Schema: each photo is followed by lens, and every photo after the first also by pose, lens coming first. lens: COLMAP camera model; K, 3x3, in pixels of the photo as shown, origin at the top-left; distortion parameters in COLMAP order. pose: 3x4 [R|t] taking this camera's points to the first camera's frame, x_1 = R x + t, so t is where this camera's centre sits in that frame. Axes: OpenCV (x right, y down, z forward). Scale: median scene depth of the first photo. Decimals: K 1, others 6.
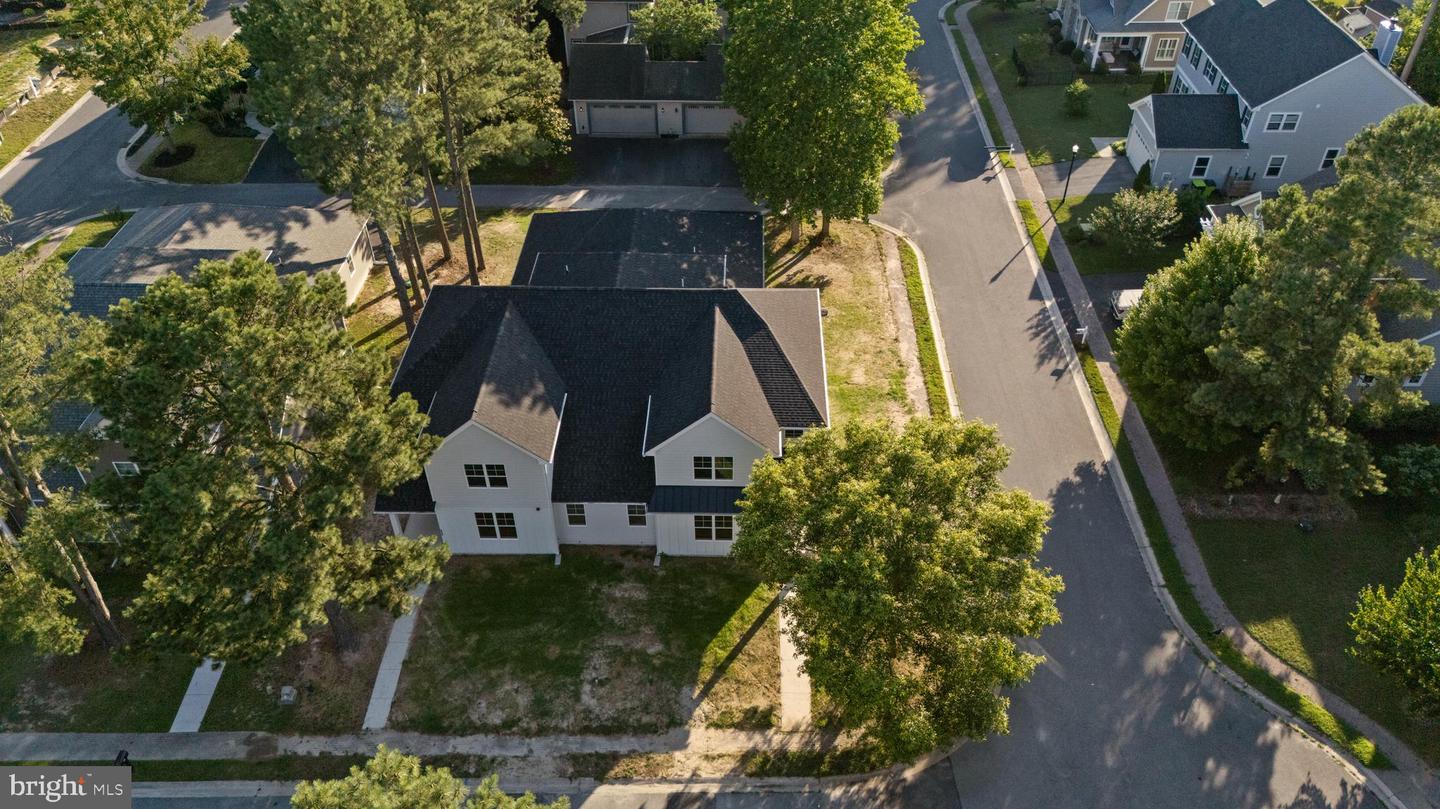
lens RADIAL K [[1057.0, 0, 723.0], [0, 1057.0, 398.7], [0, 0, 1]] dist [0.054306, -0.047520]
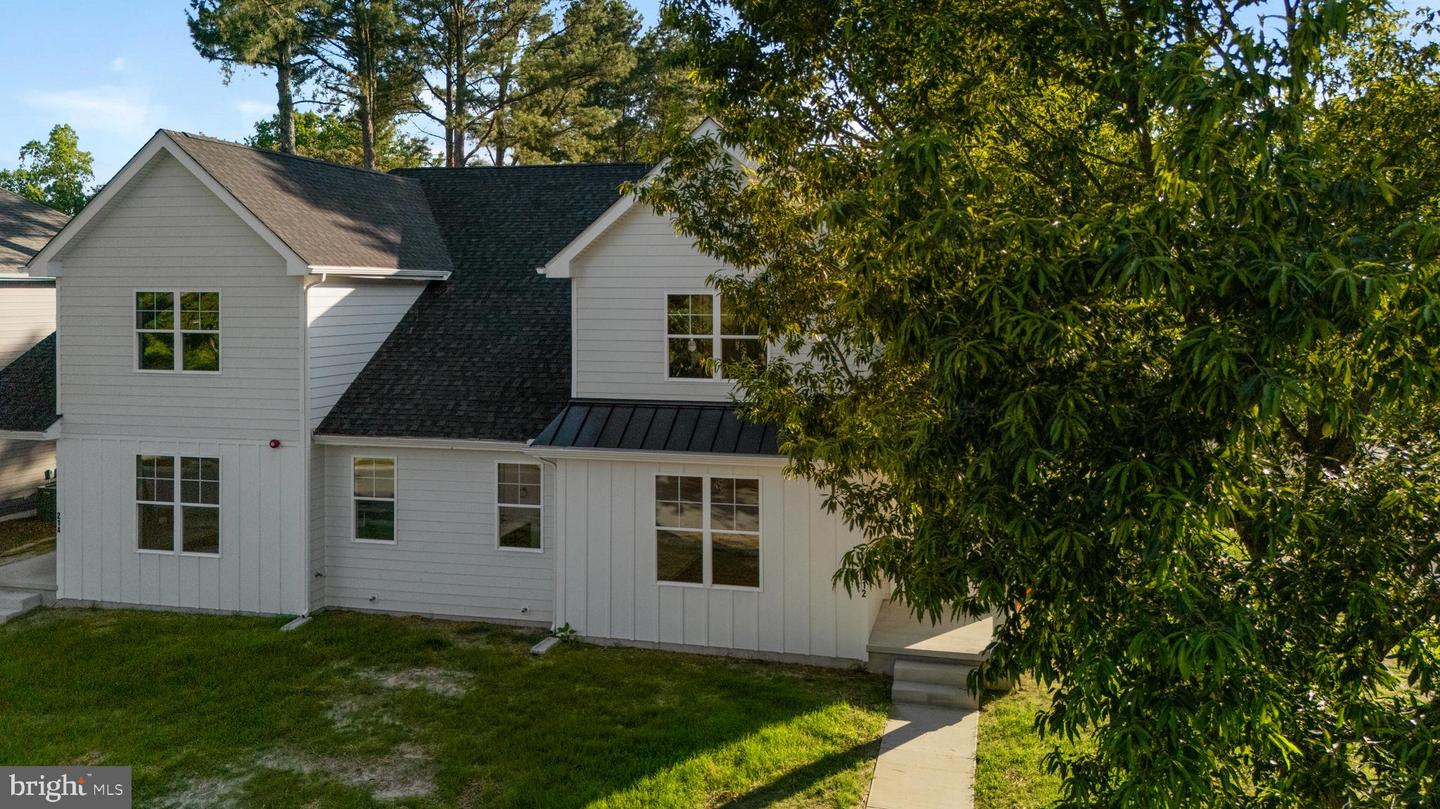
lens RADIAL K [[1057.0, 0, 718.7], [0, 1057.0, 328.5], [0, 0, 1]] dist [0.054306, -0.047520]
pose [[0.976621, 0.019840, -0.214051, 0.069533], [-0.148209, 0.783389, -0.603602, 0.281624], [0.155710, 0.621215, 0.768015, 0.685707]]
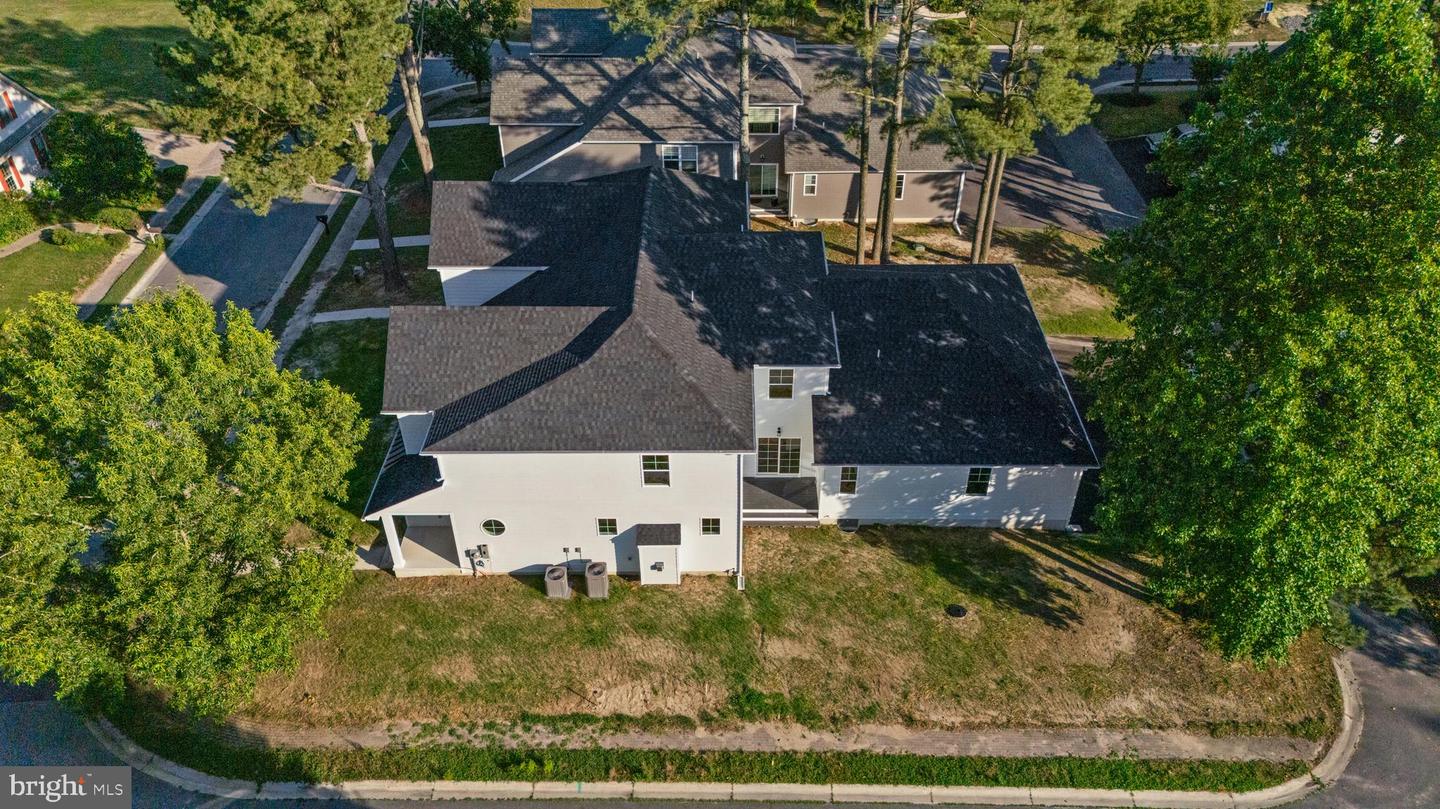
lens RADIAL K [[1057.0, 0, 729.1], [0, 1057.0, 395.9], [0, 0, 1]] dist [0.054306, -0.047520]
pose [[0.025888, 0.613169, -0.789527, 0.654283], [-0.641067, 0.616195, 0.457534, -0.465158], [0.767048, 0.494295, 0.409034, 0.819913]]
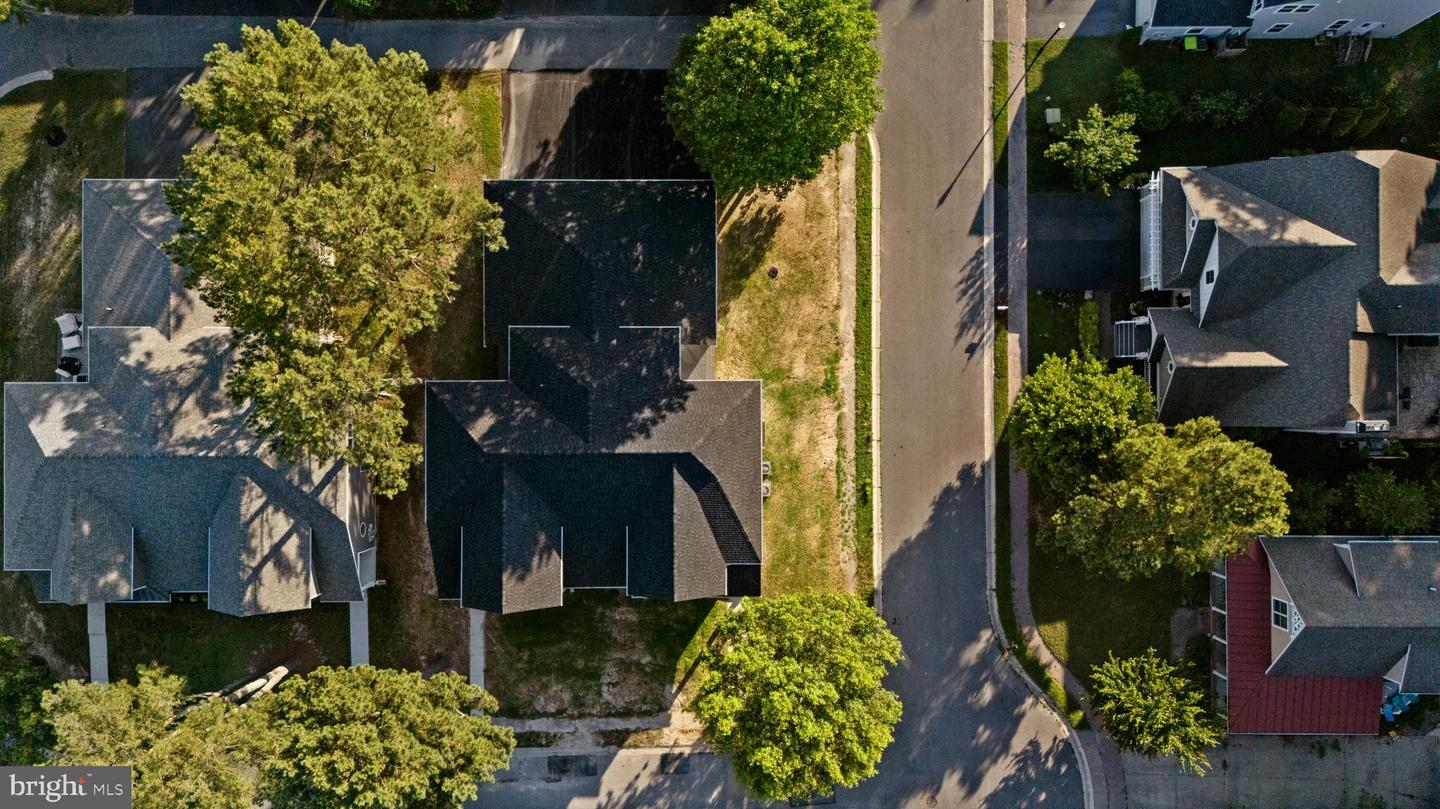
lens RADIAL K [[1057.0, 0, 721.1], [0, 1057.0, 401.4], [0, 0, 1]] dist [0.054306, -0.047520]
pose [[0.999630, -0.027200, 0.000028, 0.051750], [0.017557, 0.646048, 0.763095, -1.113063], [-0.020775, -0.762812, 0.646287, 0.276266]]
